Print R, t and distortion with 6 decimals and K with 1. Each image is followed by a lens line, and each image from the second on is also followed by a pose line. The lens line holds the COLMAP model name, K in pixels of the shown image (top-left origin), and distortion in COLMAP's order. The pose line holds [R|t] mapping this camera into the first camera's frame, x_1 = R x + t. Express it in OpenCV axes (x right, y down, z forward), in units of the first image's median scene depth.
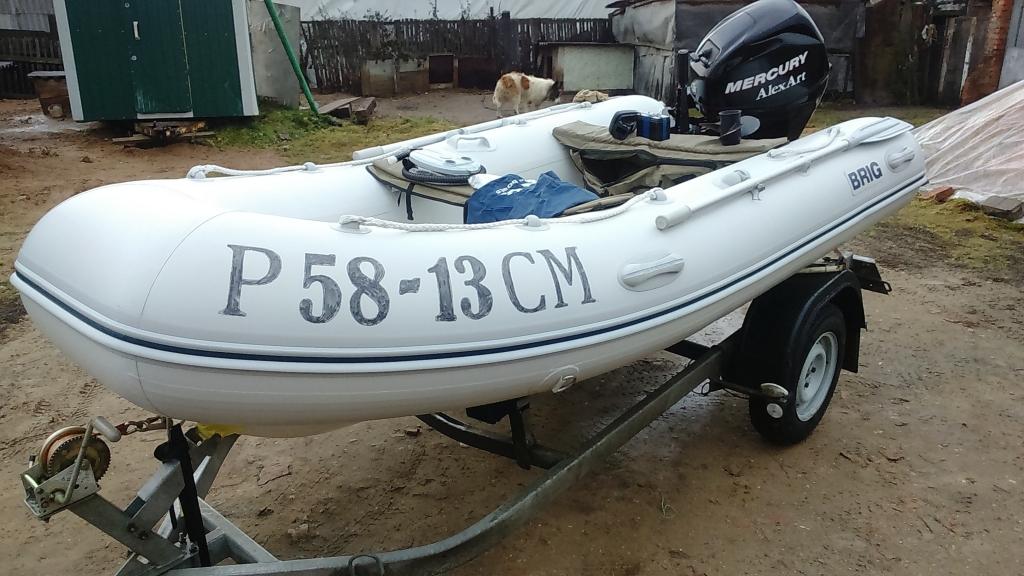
lens RADIAL K [[800.3, 0, 512.0], [0, 800.3, 288.0], [0, 0, 1]] dist [-0.006100, -0.011022]
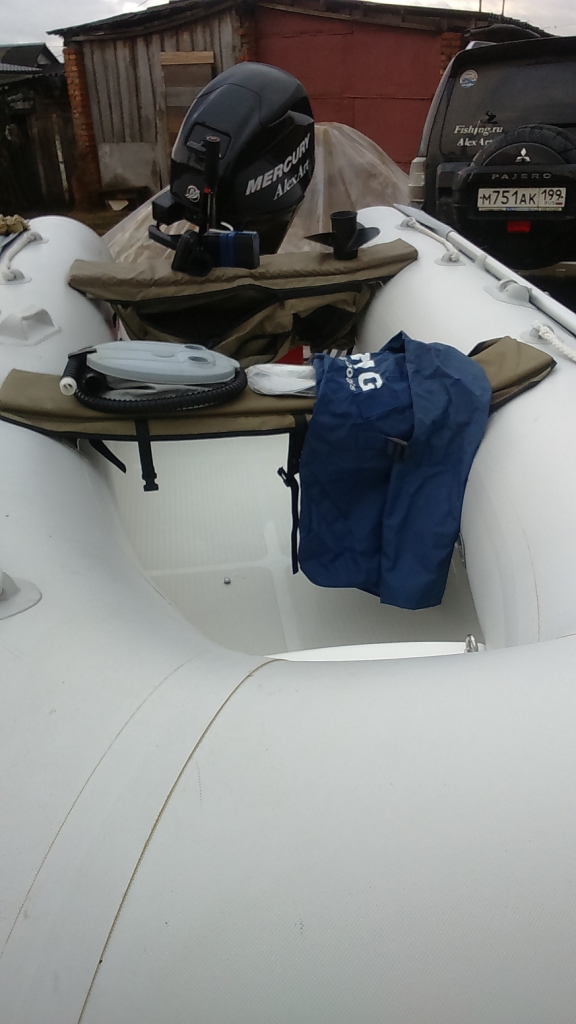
lens RADIAL K [[800.3, 0, 288.0], [0, 800.3, 512.0], [0, 0, 1]] dist [-0.006100, -0.011022]
pose [[0.670618, -0.350433, 0.653811, -0.311838], [0.265402, 0.936385, 0.229665, -0.126150], [-0.692701, 0.019505, 0.720961, 0.433418]]
